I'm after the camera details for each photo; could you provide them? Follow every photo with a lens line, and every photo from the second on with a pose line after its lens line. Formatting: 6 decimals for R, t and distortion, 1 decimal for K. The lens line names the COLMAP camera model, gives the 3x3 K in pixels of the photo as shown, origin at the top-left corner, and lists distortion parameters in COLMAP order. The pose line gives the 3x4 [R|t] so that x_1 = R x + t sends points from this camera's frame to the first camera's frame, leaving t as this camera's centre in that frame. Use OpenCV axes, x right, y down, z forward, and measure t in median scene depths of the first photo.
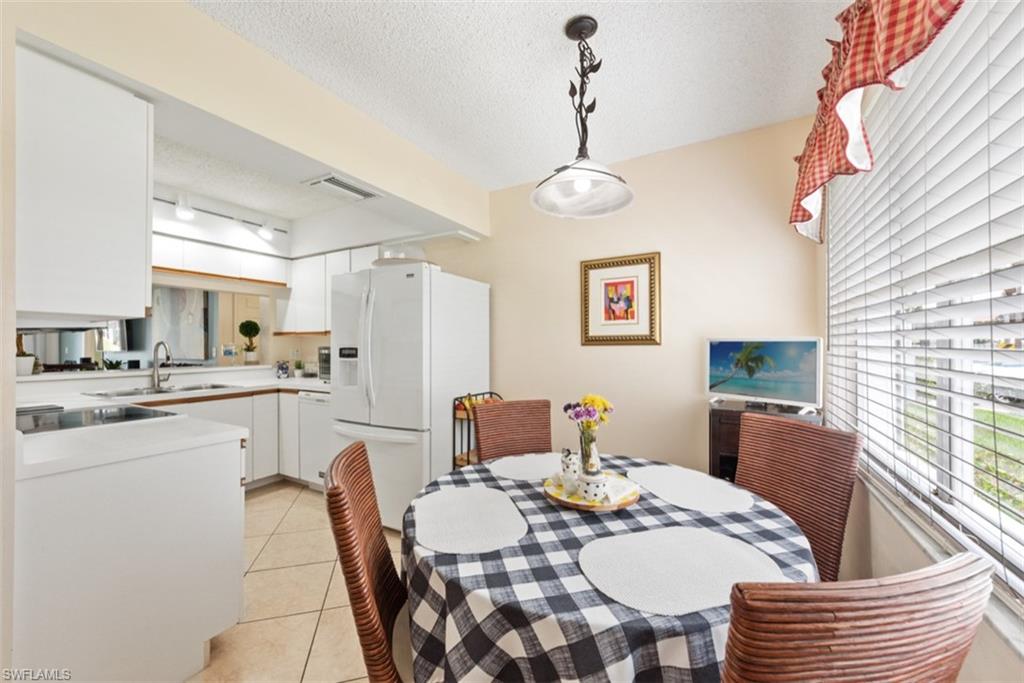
lens RADIAL K [[400.0, 0, 512.1], [0, 400.0, 344.1], [0, 0, 1]] dist [0.001677, 0.000237]
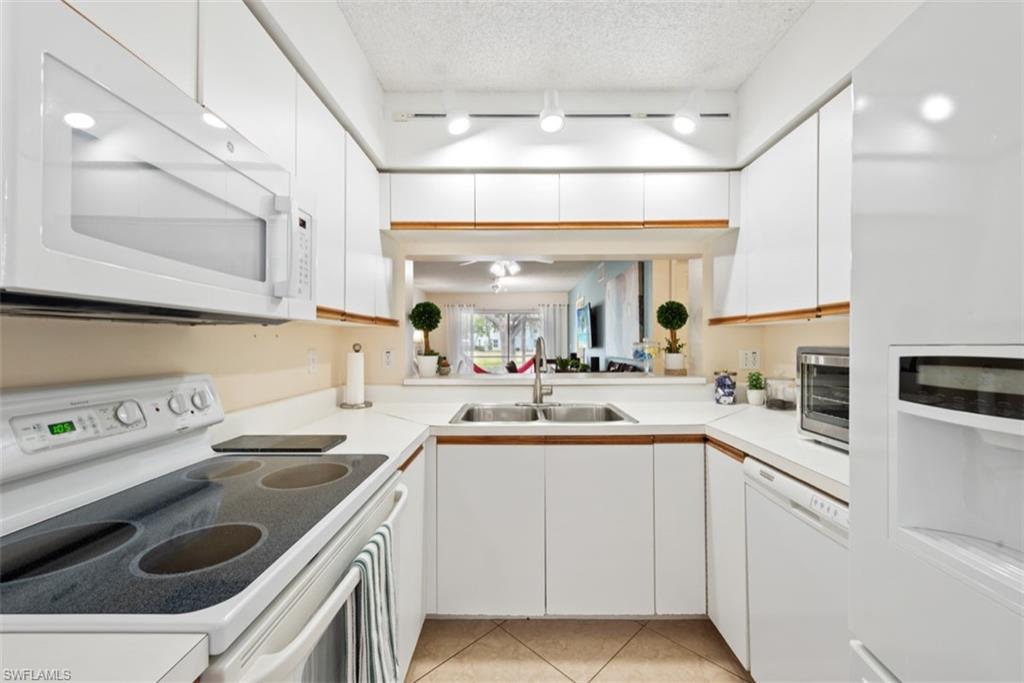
lens RADIAL K [[400.0, 0, 513.3], [0, 400.0, 342.5], [0, 0, 1]] dist [0.001677, 0.000237]
pose [[0.484506, 0.003441, -0.874781, -0.246674], [0.002563, 0.999982, 0.005353, -0.000851], [0.874784, -0.004836, 0.484488, 0.503663]]
